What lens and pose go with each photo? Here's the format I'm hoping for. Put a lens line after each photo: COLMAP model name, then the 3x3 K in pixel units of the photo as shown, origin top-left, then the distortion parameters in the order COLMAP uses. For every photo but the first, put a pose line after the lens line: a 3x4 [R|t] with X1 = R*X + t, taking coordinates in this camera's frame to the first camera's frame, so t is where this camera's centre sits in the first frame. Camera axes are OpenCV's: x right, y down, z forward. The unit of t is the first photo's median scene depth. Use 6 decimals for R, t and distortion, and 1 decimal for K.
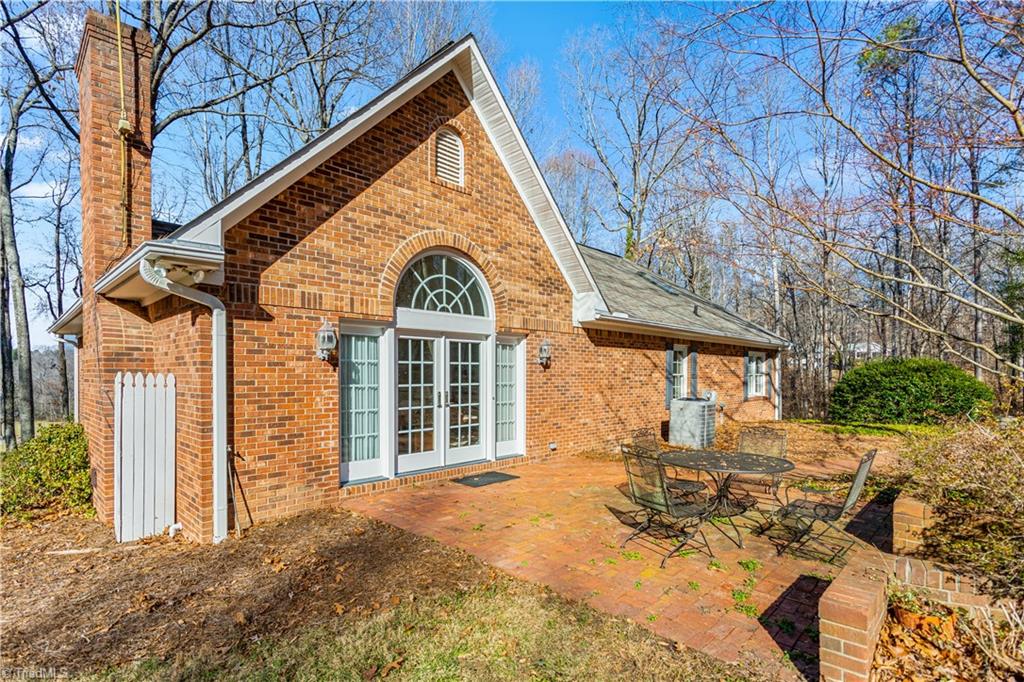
lens RADIAL K [[489.6, 0, 495.4], [0, 489.6, 383.4], [0, 0, 1]] dist [0.003491, -0.001165]
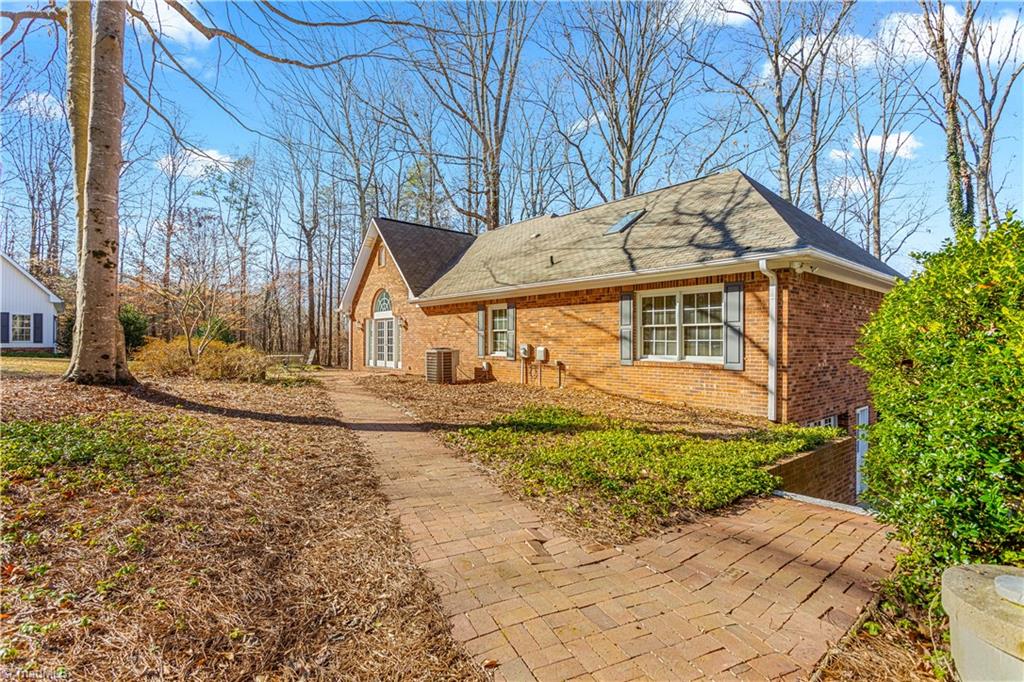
lens RADIAL K [[489.6, 0, 512.8], [0, 489.6, 341.5], [0, 0, 1]] dist [0.003491, -0.001165]
pose [[-0.062930, -0.004332, -0.998009, 2.645521], [-0.019605, 0.999803, -0.003104, 0.020489], [0.997825, 0.019370, -0.063003, 1.917114]]
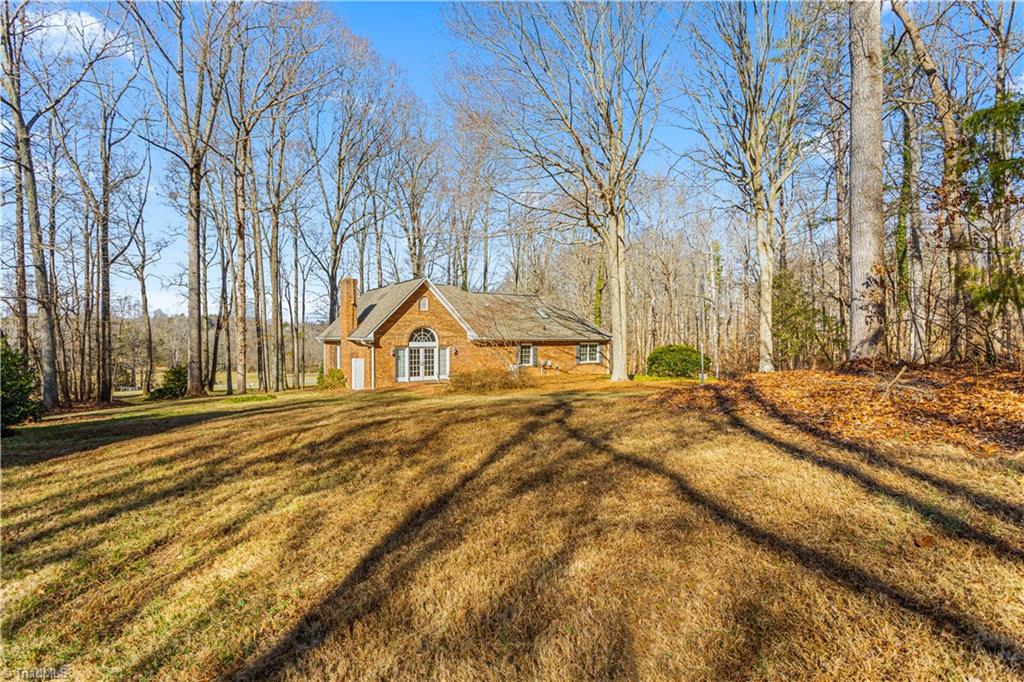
lens RADIAL K [[489.6, 0, 509.1], [0, 489.6, 340.0], [0, 0, 1]] dist [0.003491, -0.001165]
pose [[0.982580, -0.010296, -0.185553, 1.343921], [0.006296, 0.999735, -0.022133, -0.068033], [0.185731, 0.020579, 0.982385, -2.823650]]
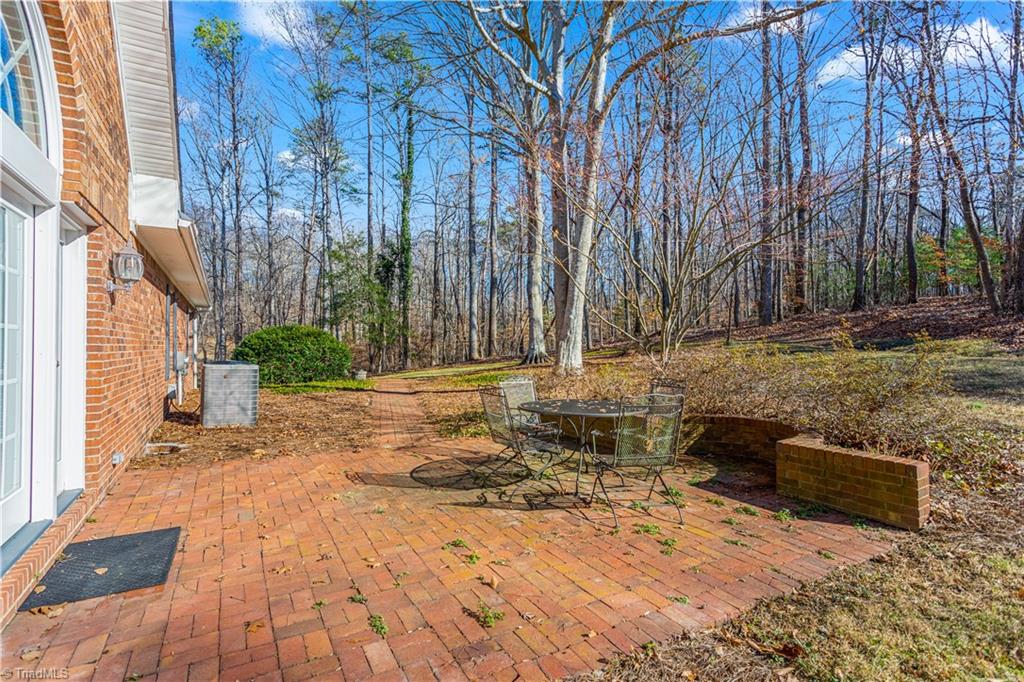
lens RADIAL K [[489.6, 0, 506.0], [0, 489.6, 341.0], [0, 0, 1]] dist [0.003491, -0.001165]
pose [[0.246226, 0.009533, 0.969166, -0.333538], [0.017094, 0.999753, -0.014177, 0.025475], [-0.969062, 0.020057, 0.246002, 0.588007]]
